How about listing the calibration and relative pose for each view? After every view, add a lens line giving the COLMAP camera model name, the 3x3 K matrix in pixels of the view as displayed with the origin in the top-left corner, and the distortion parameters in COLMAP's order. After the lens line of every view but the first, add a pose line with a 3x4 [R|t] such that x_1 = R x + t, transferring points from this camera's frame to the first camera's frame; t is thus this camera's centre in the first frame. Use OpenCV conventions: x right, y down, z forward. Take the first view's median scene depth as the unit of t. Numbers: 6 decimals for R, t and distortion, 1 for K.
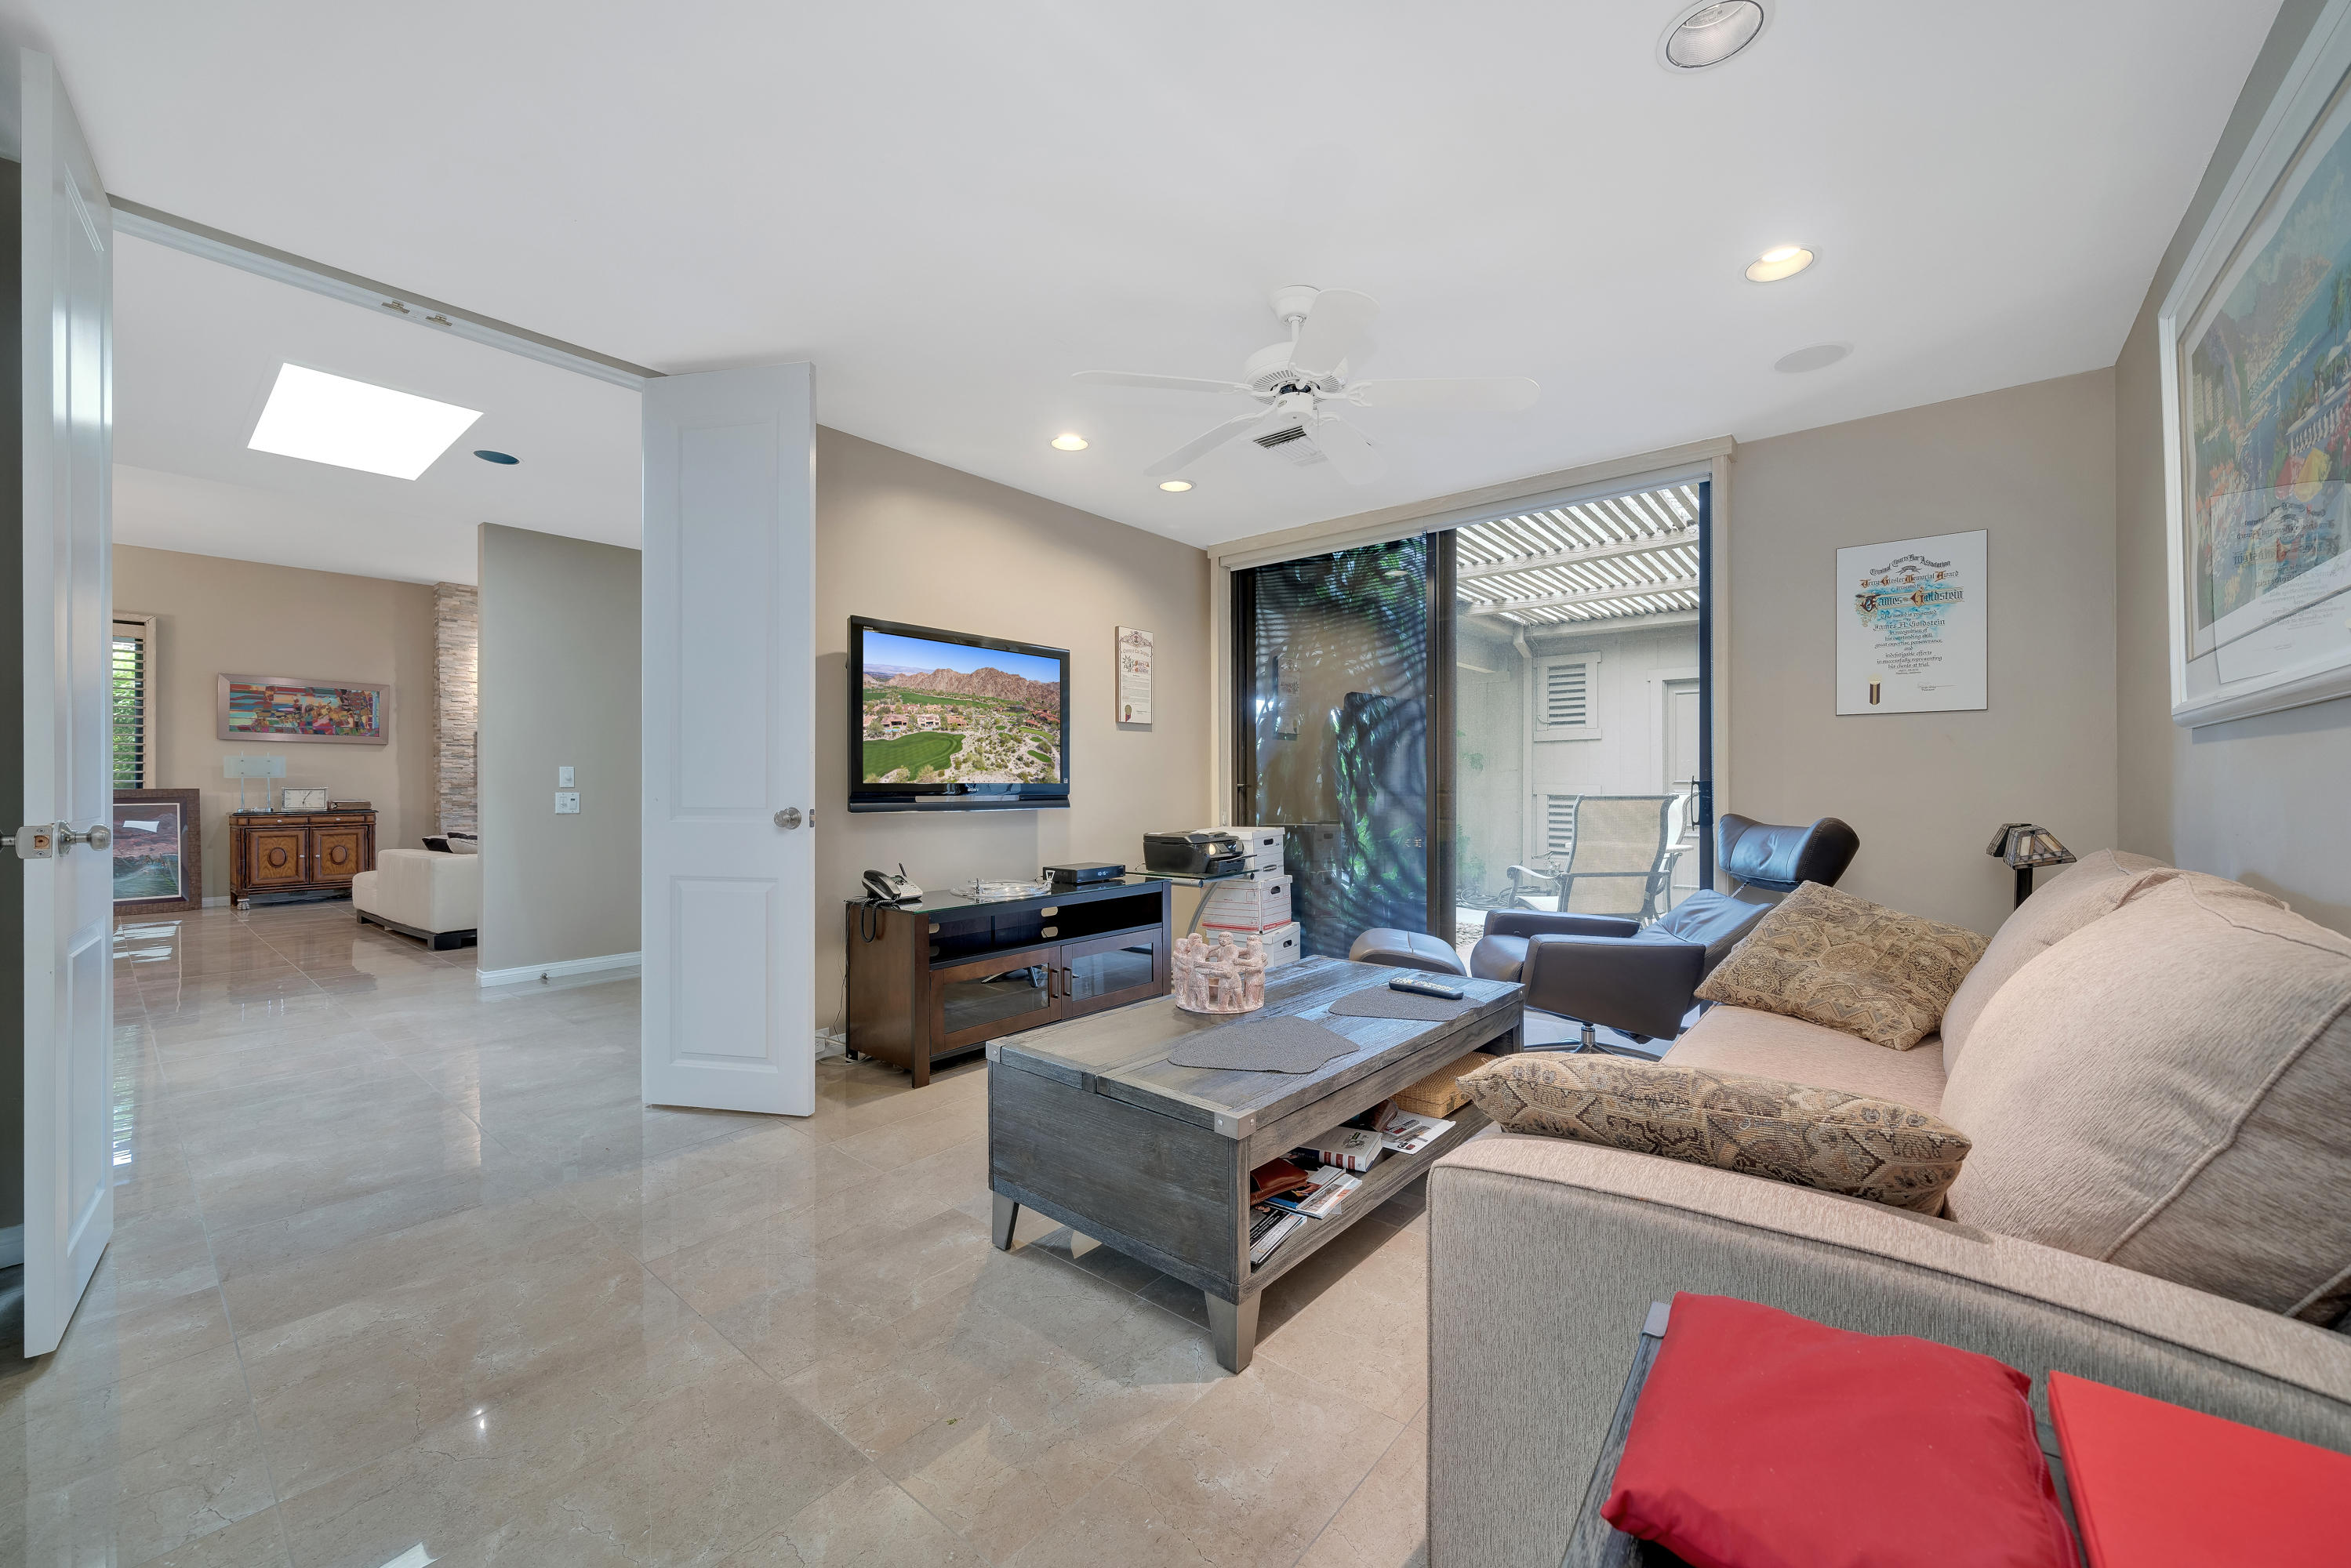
lens RADIAL K [[883.2, 0, 1165.4], [0, 883.2, 780.7], [0, 0, 1]] dist [-0.000384, -0.000008]
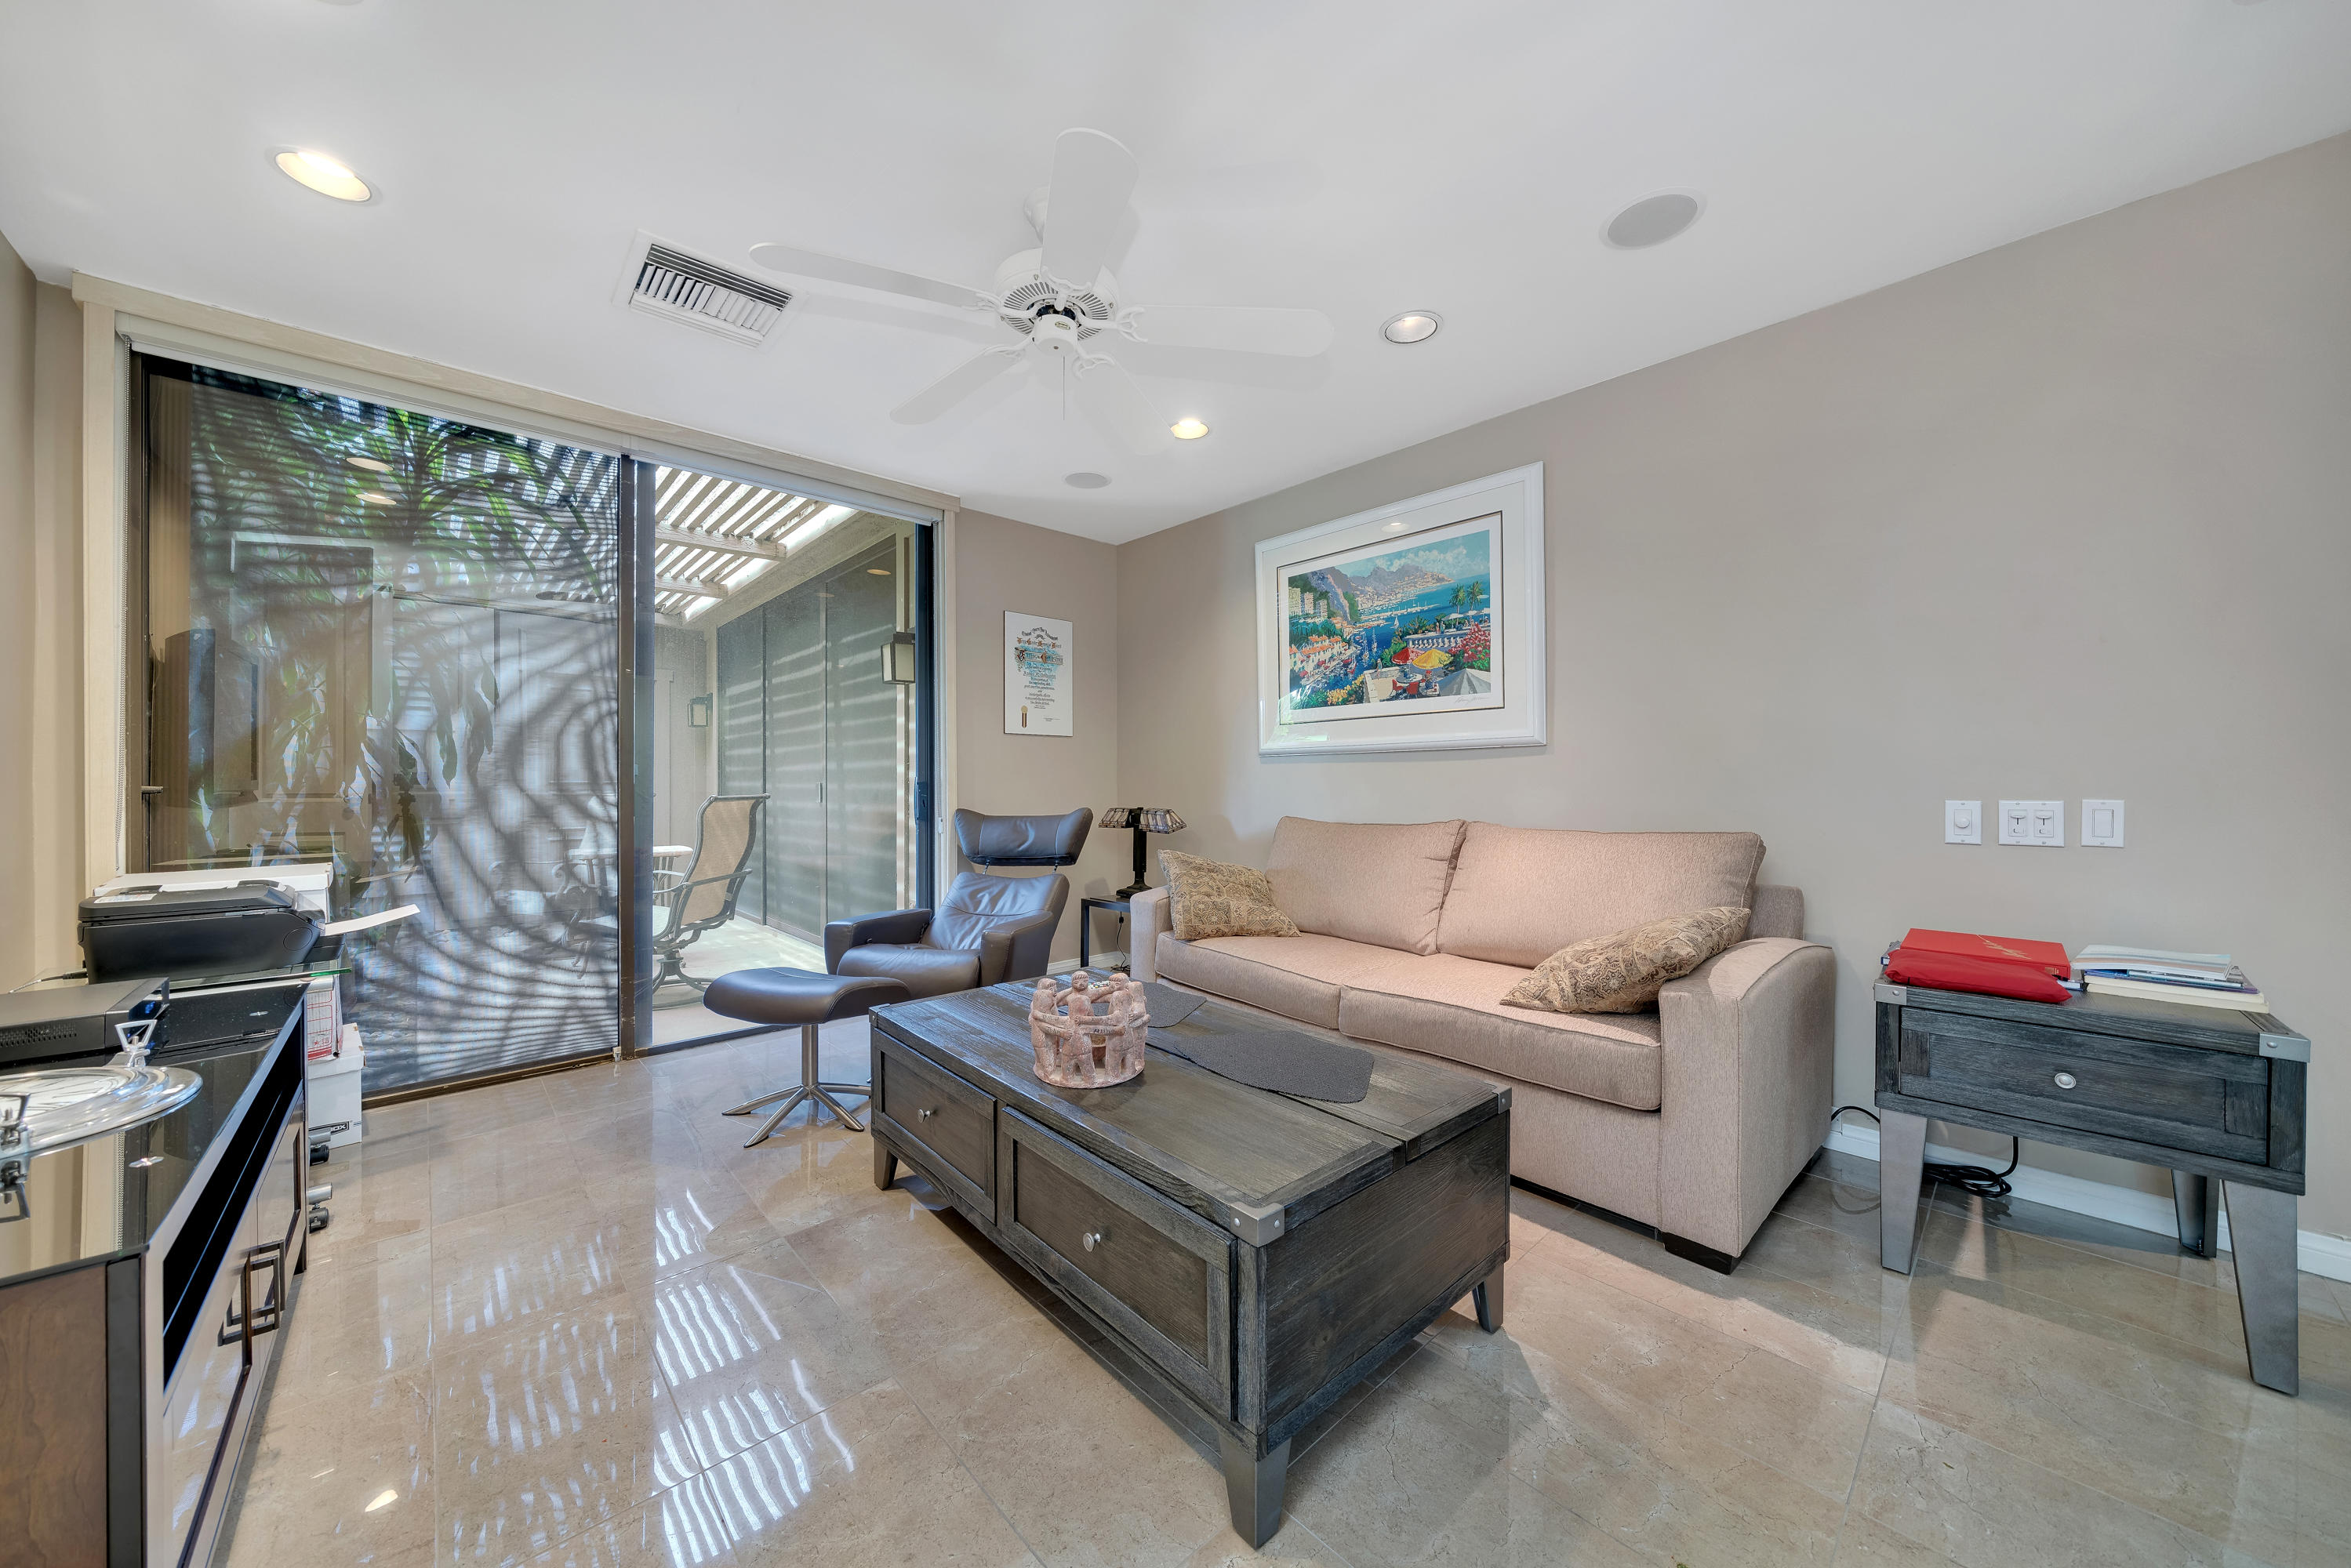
lens RADIAL K [[812.7, 0, 1168.0], [0, 812.7, 782.6], [0, 0, 1]] dist [-0.000704, 0.000049]
pose [[0.146681, 0.000944, 0.989183, -0.457208], [-0.001954, 0.999998, -0.000664, 0.001789], [-0.989182, -0.001836, 0.146682, 0.592044]]
